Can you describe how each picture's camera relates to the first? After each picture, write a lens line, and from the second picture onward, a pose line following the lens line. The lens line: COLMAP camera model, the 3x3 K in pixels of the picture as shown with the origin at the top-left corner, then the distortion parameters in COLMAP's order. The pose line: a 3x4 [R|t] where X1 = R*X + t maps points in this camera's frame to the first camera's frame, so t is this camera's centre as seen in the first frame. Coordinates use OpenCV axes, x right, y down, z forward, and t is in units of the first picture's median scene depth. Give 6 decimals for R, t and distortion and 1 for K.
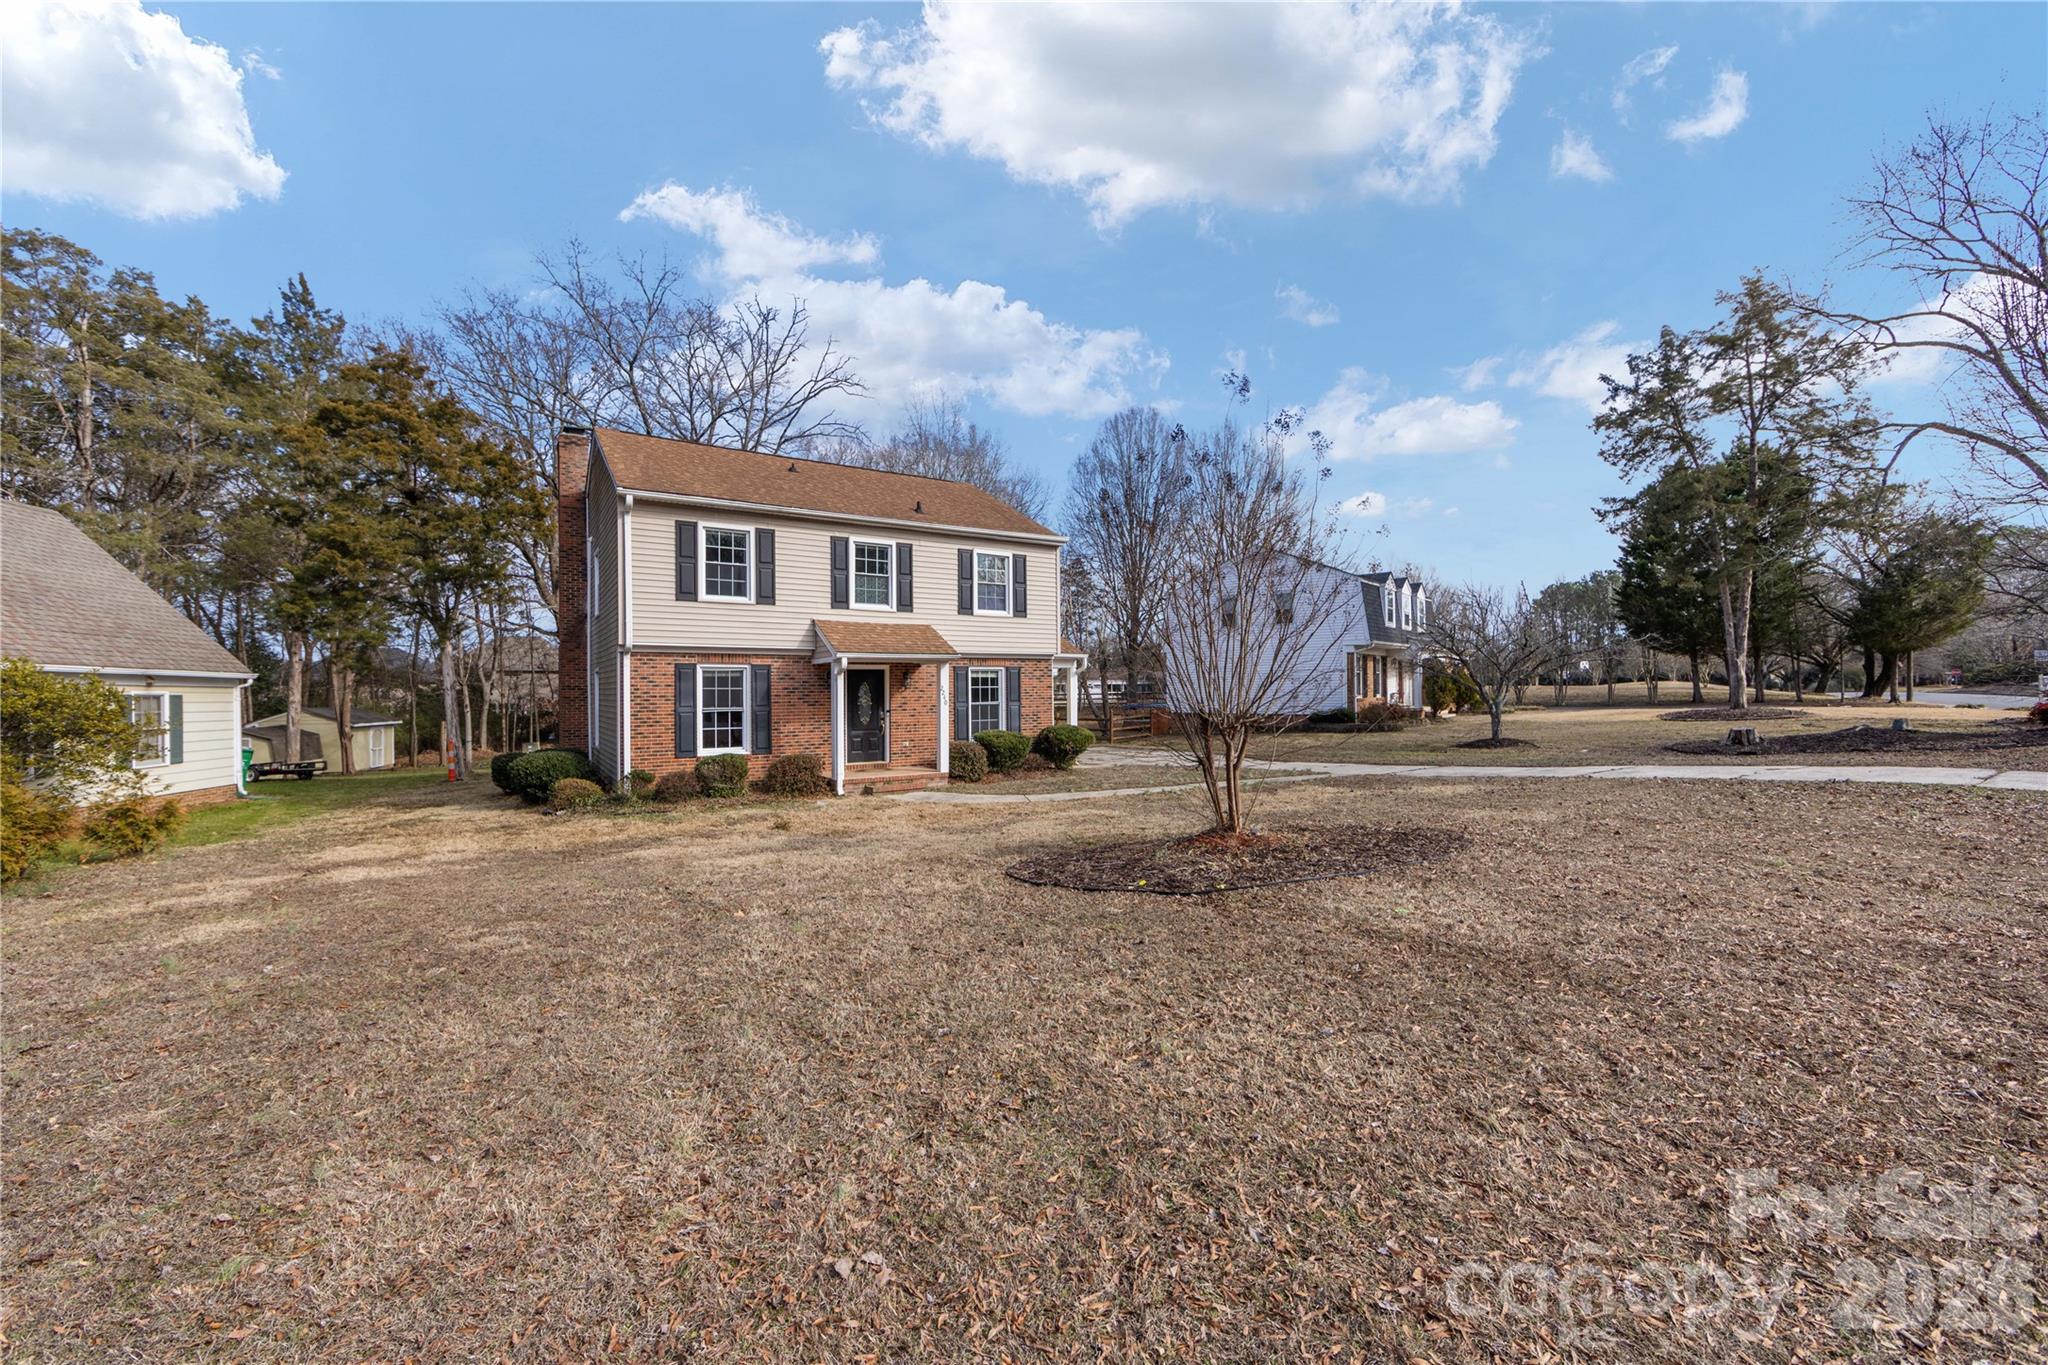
lens RADIAL K [[801.0, 0, 1033.0], [0, 801.0, 686.1], [0, 0, 1]] dist [-0.004008, -0.000273]
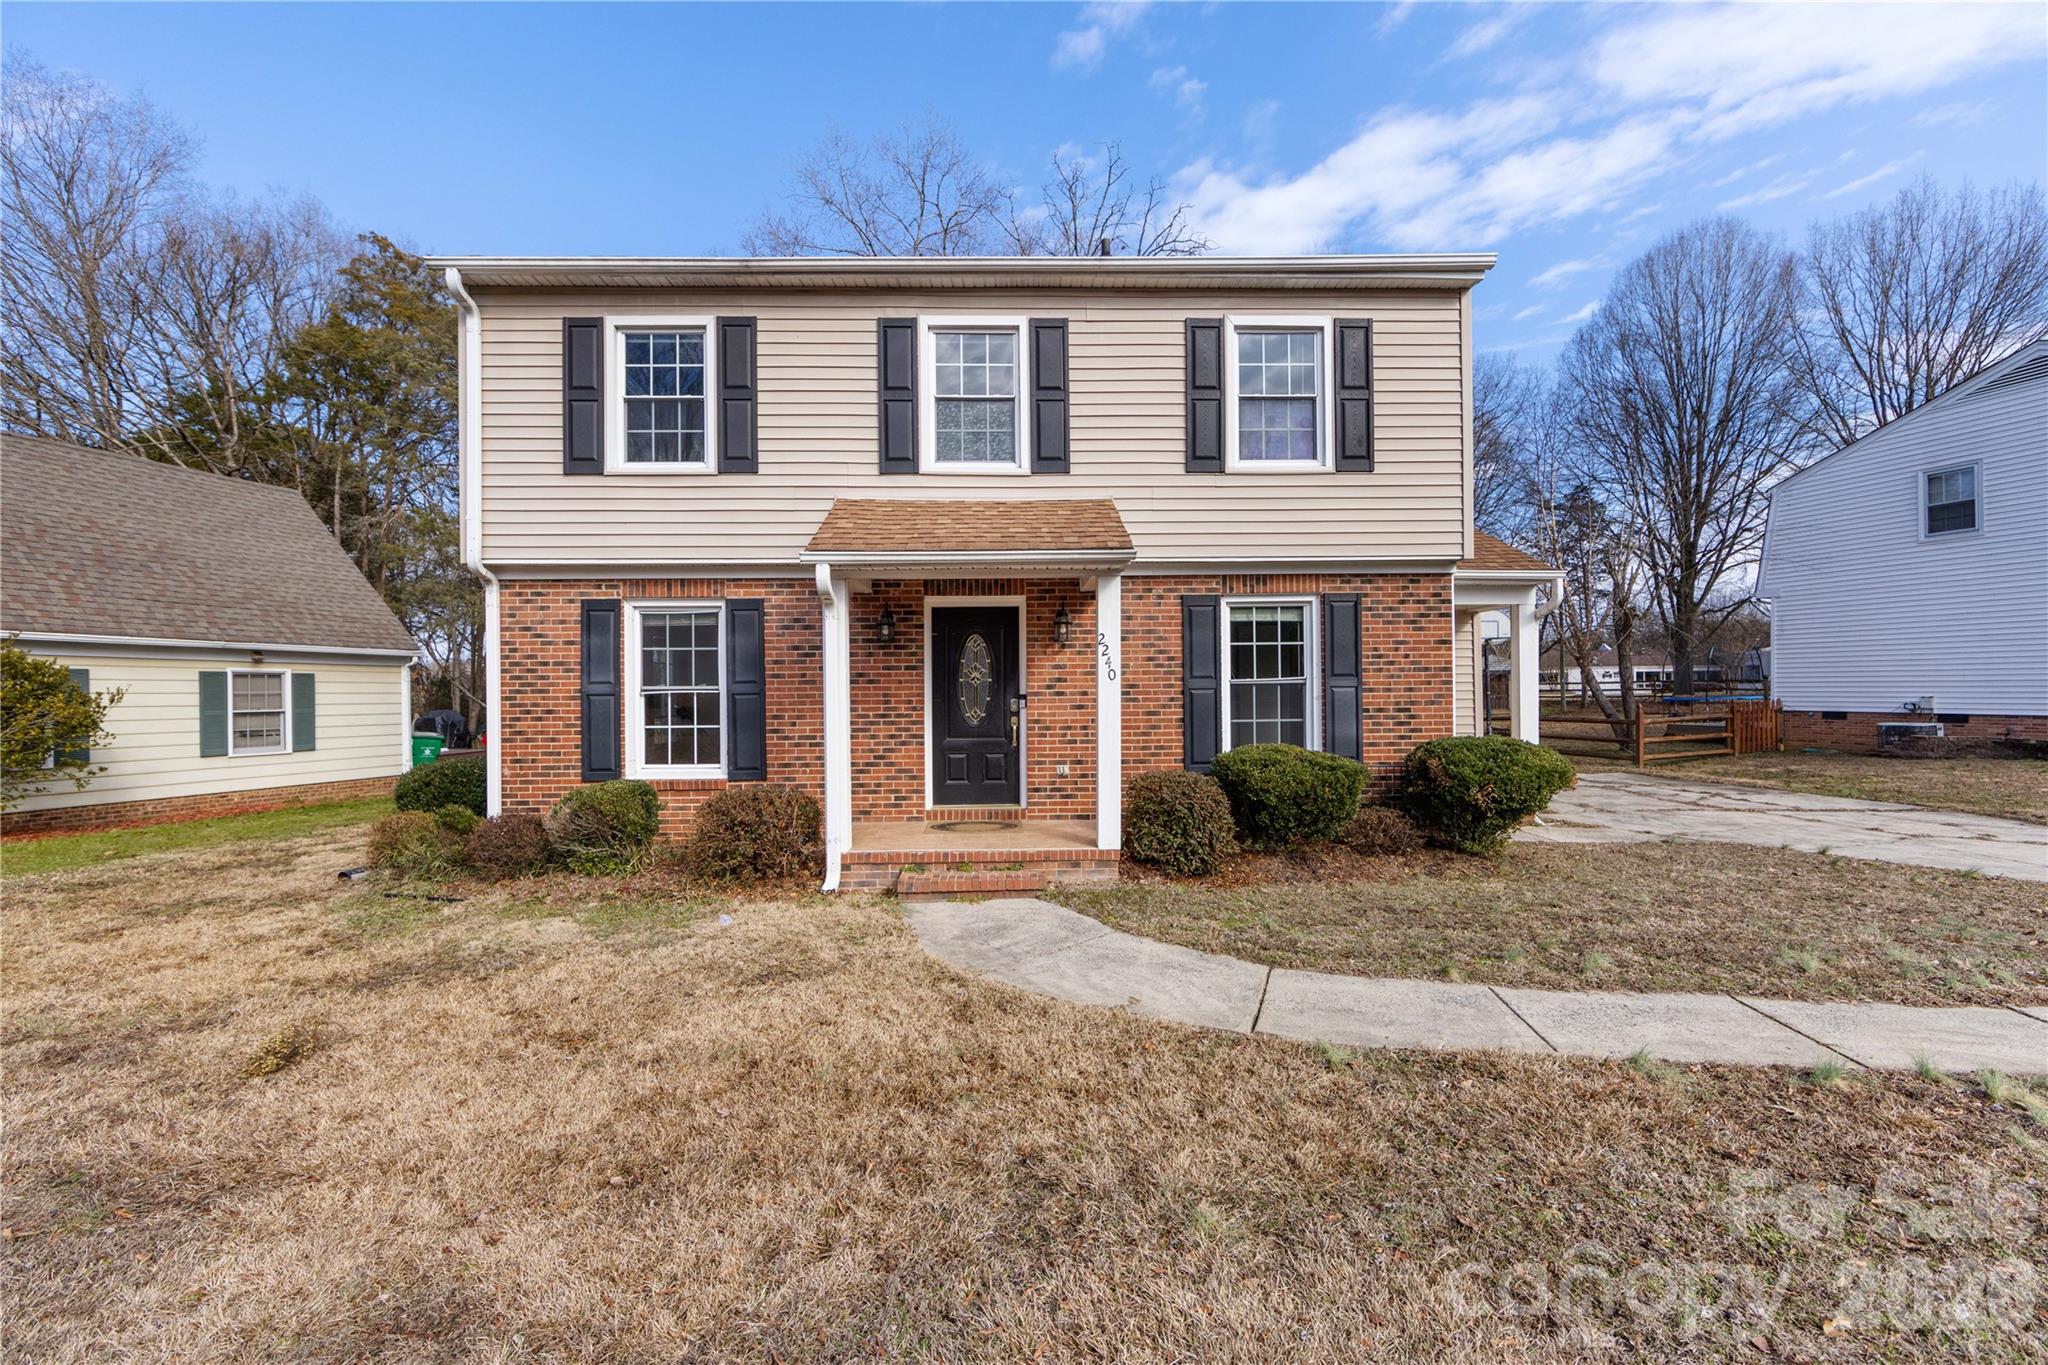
lens RADIAL K [[801.0, 0, 1025.9], [0, 801.0, 686.9], [0, 0, 1]] dist [-0.004008, -0.000273]
pose [[0.846575, -0.001896, -0.532265, 0.064901], [0.006077, 0.999963, 0.006105, 0.023120], [0.532234, -0.008403, 0.846556, 0.616311]]
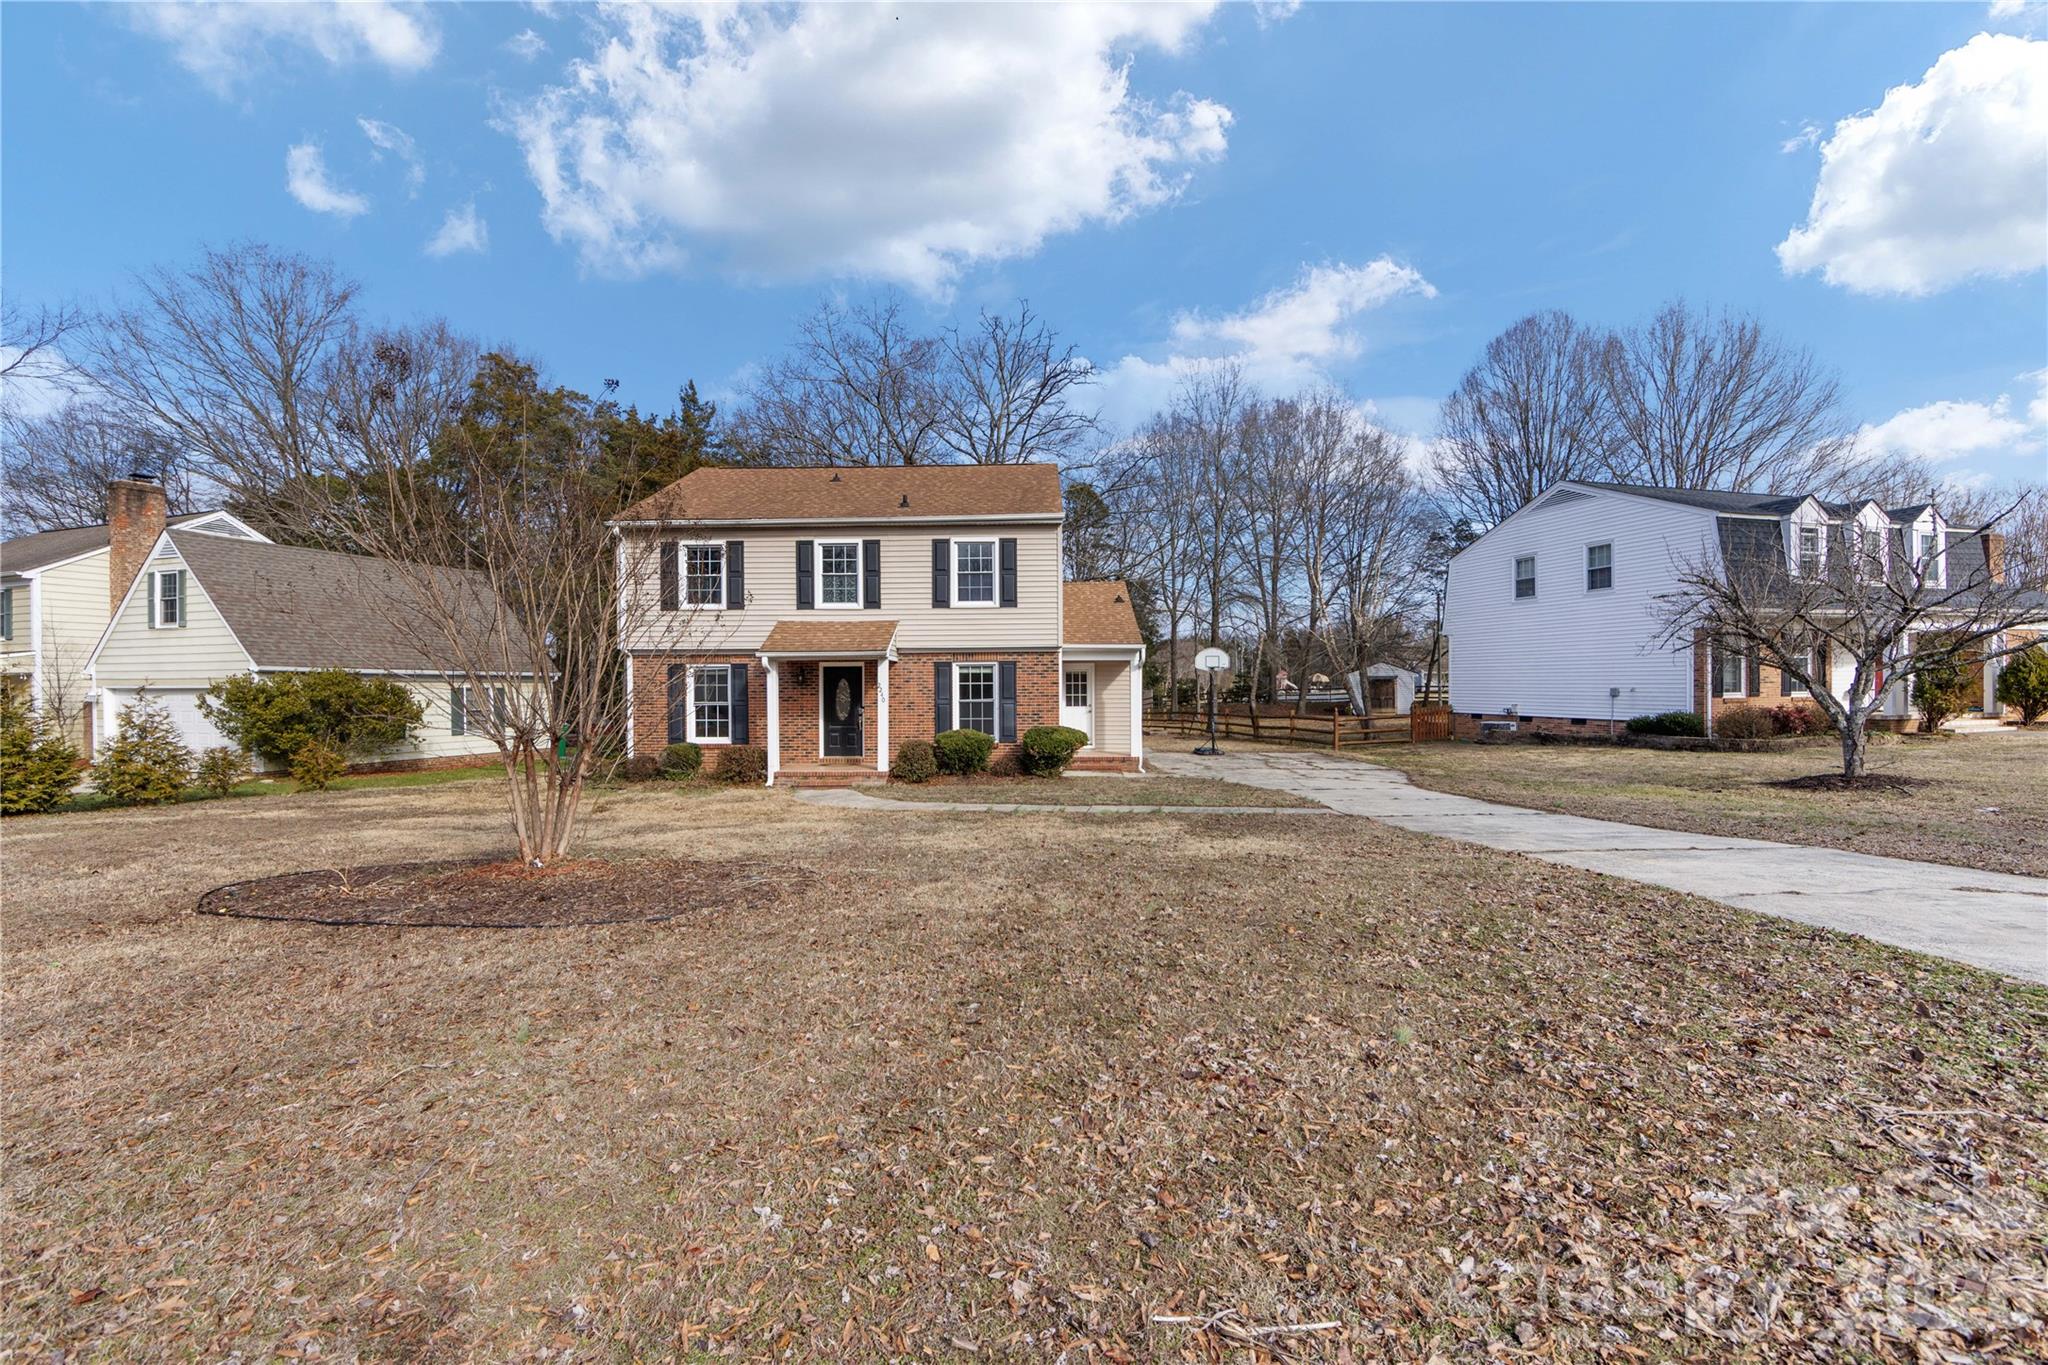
lens RADIAL K [[751.3, 0, 1010.8], [0, 751.3, 689.8], [0, 0, 1]] dist [0.001579, 0.000094]
pose [[0.823562, 0.005079, -0.567204, 0.516897], [0.003476, 0.999896, 0.014000, -0.003740], [0.567216, -0.013501, 0.823459, 0.323279]]
